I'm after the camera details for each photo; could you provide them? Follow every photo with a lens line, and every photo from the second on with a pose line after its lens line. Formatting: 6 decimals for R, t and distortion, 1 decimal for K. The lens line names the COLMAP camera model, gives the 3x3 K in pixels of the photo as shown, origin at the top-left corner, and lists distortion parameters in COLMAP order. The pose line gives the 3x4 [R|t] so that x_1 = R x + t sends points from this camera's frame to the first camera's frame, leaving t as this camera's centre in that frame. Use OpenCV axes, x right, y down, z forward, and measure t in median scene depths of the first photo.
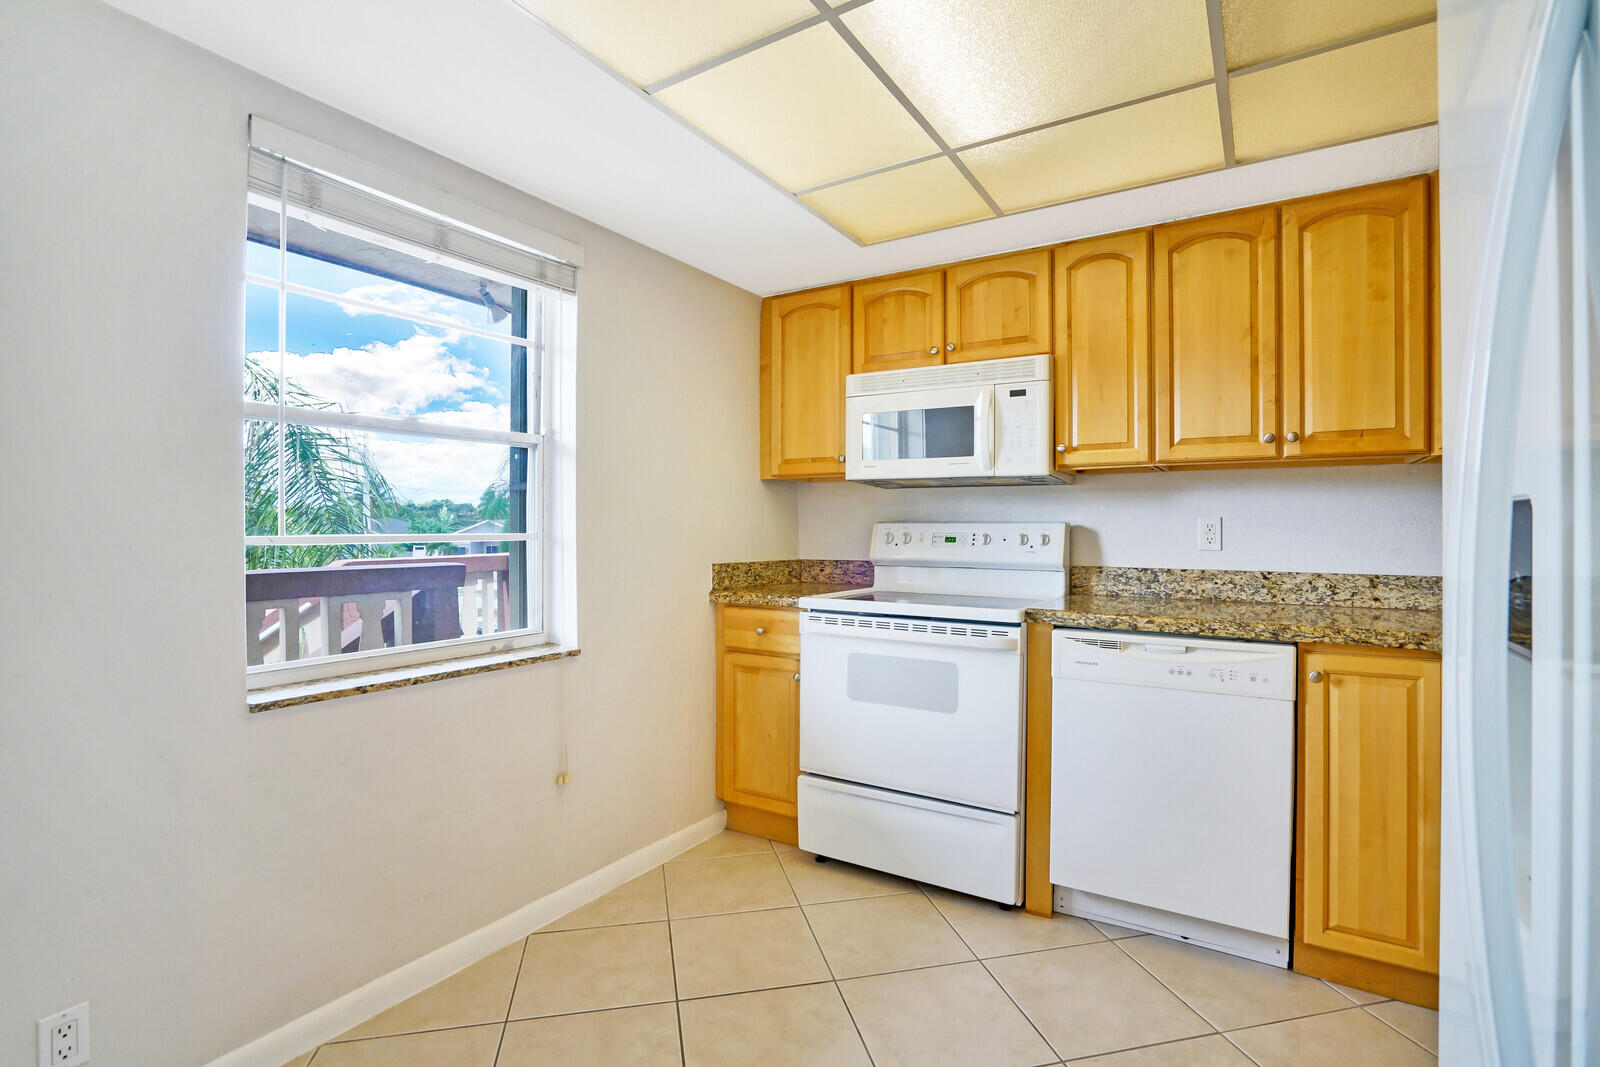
lens RADIAL K [[750.4, 0, 812.1], [0, 750.4, 527.0], [0, 0, 1]] dist [-0.045975, 0.005143]
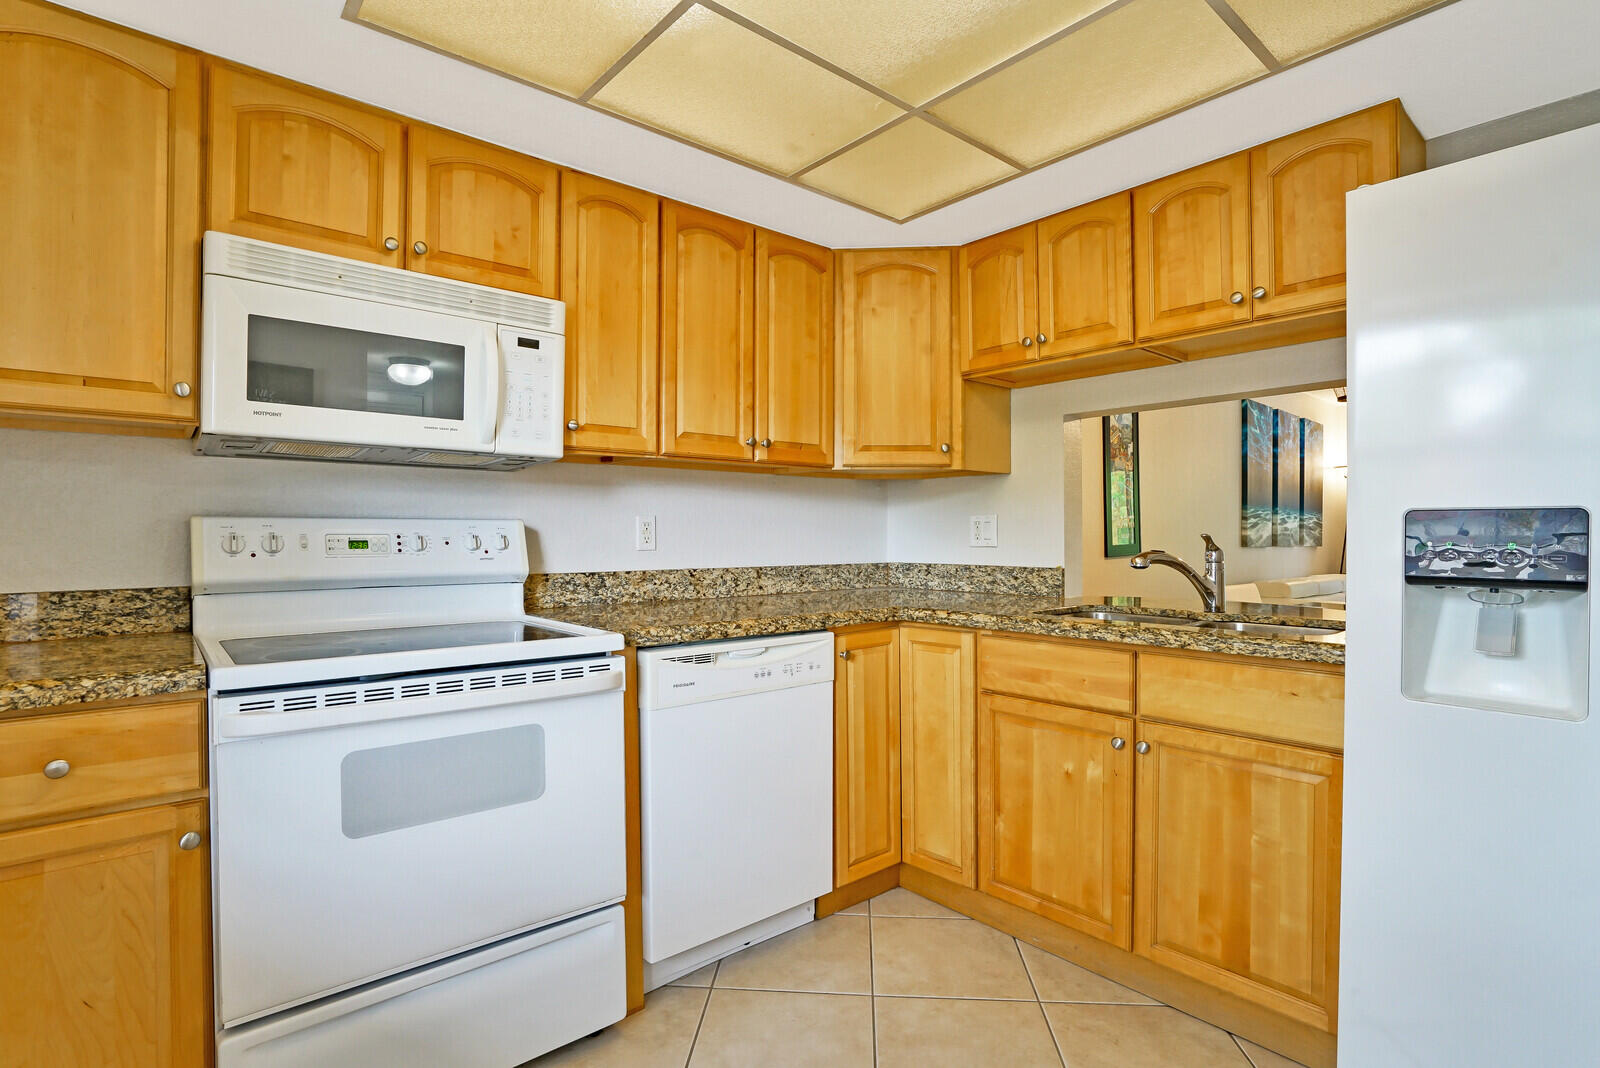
lens RADIAL K [[771.3, 0, 759.6], [0, 771.3, 538.1], [0, 0, 1]] dist [-0.050608, 0.018587]
pose [[0.327532, -0.009077, 0.944797, -0.363130], [0.000194, 0.999954, 0.009540, 0.006052], [-0.944840, -0.002941, 0.327519, 0.531223]]
